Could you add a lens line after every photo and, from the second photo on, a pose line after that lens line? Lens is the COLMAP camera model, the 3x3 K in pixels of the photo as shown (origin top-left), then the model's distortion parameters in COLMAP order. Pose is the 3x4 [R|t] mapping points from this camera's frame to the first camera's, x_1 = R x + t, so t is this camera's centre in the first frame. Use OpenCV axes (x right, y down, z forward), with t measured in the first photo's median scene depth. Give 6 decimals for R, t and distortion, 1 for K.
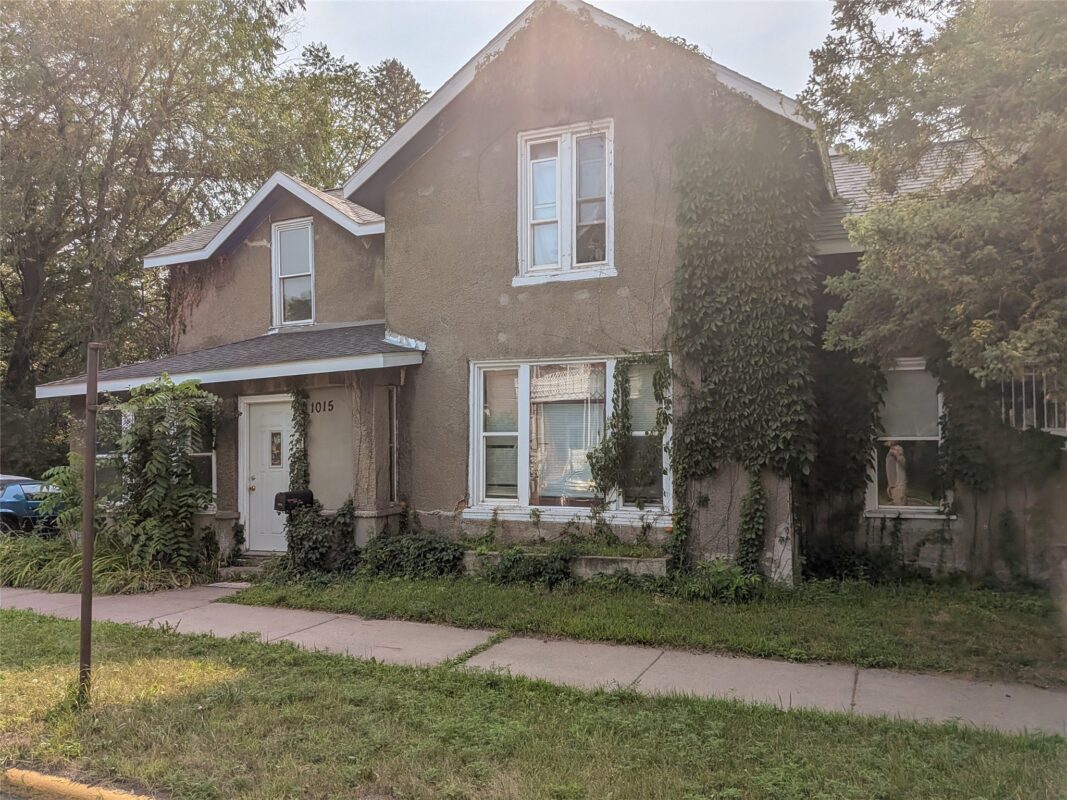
lens RADIAL K [[790.8, 0, 533.5], [0, 790.8, 400.0], [0, 0, 1]] dist [0.008088, -0.000634]
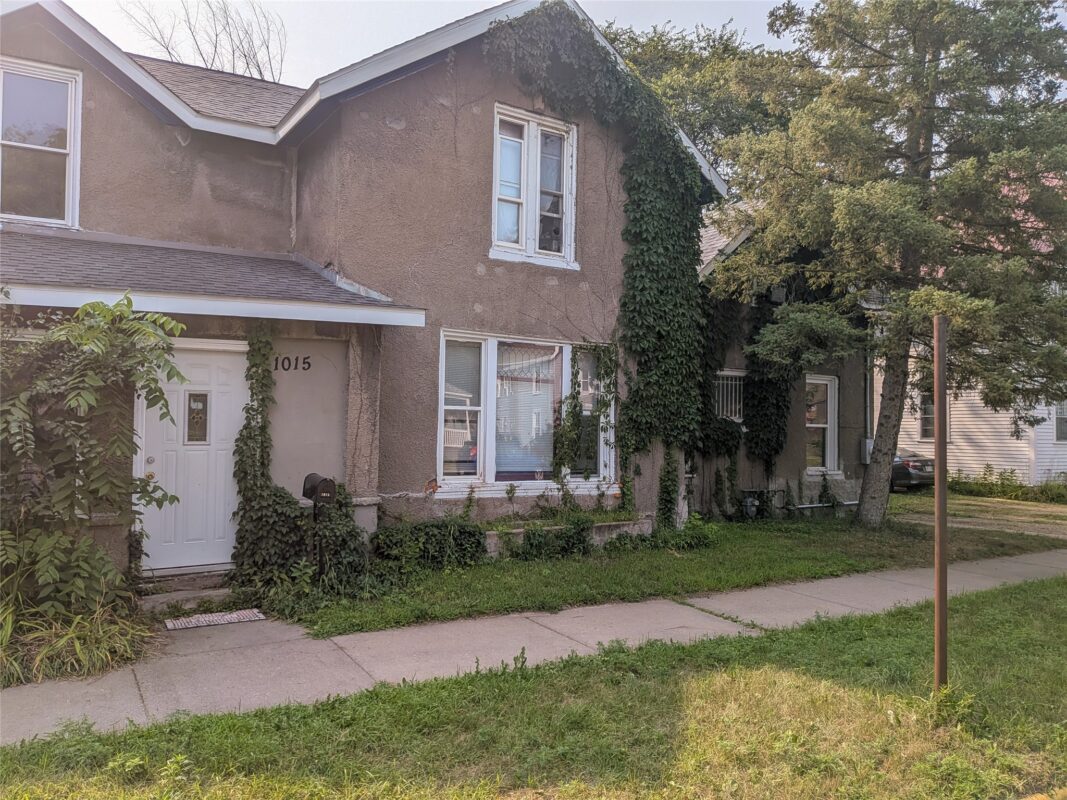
lens RADIAL K [[735.3, 0, 533.6], [0, 735.3, 382.5], [0, 0, 1]] dist [-0.004419, -0.002329]
pose [[0.593722, 0.061490, 0.802317, -0.723215], [-0.072376, 0.997115, -0.022861, 0.027004], [-0.801409, -0.044495, 0.596460, 0.415035]]
